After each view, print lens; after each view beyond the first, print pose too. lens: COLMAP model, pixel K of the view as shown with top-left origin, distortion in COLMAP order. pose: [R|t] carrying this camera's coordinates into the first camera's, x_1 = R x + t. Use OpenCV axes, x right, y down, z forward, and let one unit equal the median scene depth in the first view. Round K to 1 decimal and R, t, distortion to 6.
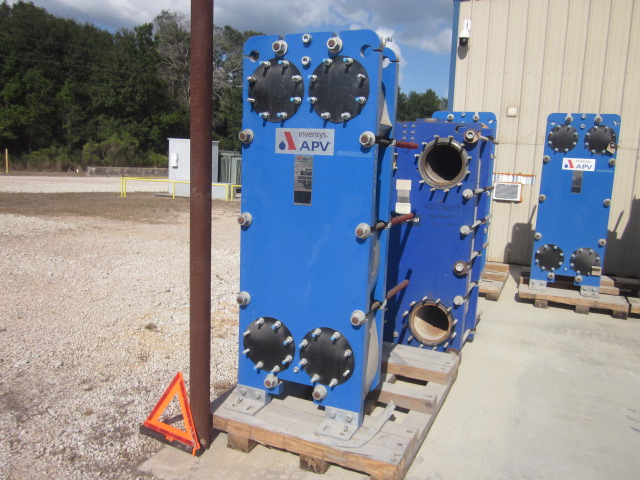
lens RADIAL K [[531.1, 0, 320.0], [0, 531.1, 240.0], [0, 0, 1]] dist [-0.041030, 0.008054]
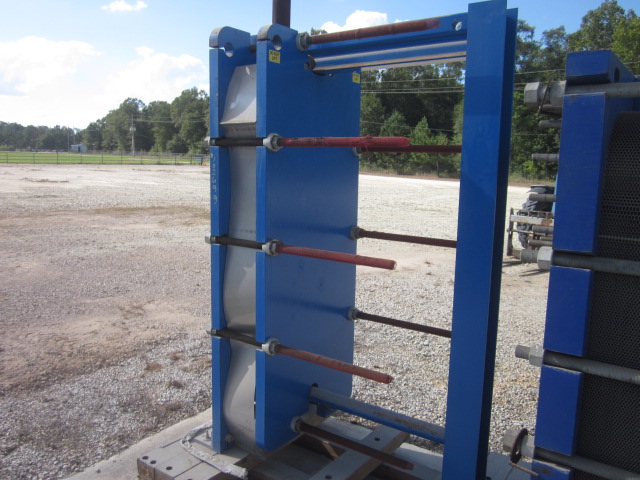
lens RADIAL K [[531.1, 0, 320.0], [0, 531.1, 240.0], [0, 0, 1]] dist [-0.041030, 0.008054]
pose [[-0.200820, 0.091256, -0.975369, 0.905034], [-0.181905, 0.974862, 0.128662, -0.159601], [0.962591, 0.203262, -0.179172, 1.257934]]
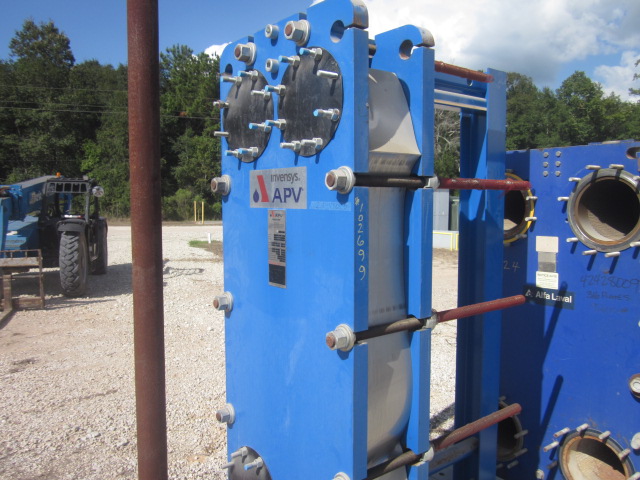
lens RADIAL K [[531.1, 0, 320.0], [0, 531.1, 240.0], [0, 0, 1]] dist [-0.041030, 0.008054]
pose [[0.889298, -0.006007, -0.457288, 0.298823], [-0.033824, 0.996311, -0.078865, -0.070886], [0.456075, 0.085601, 0.885815, 0.437040]]
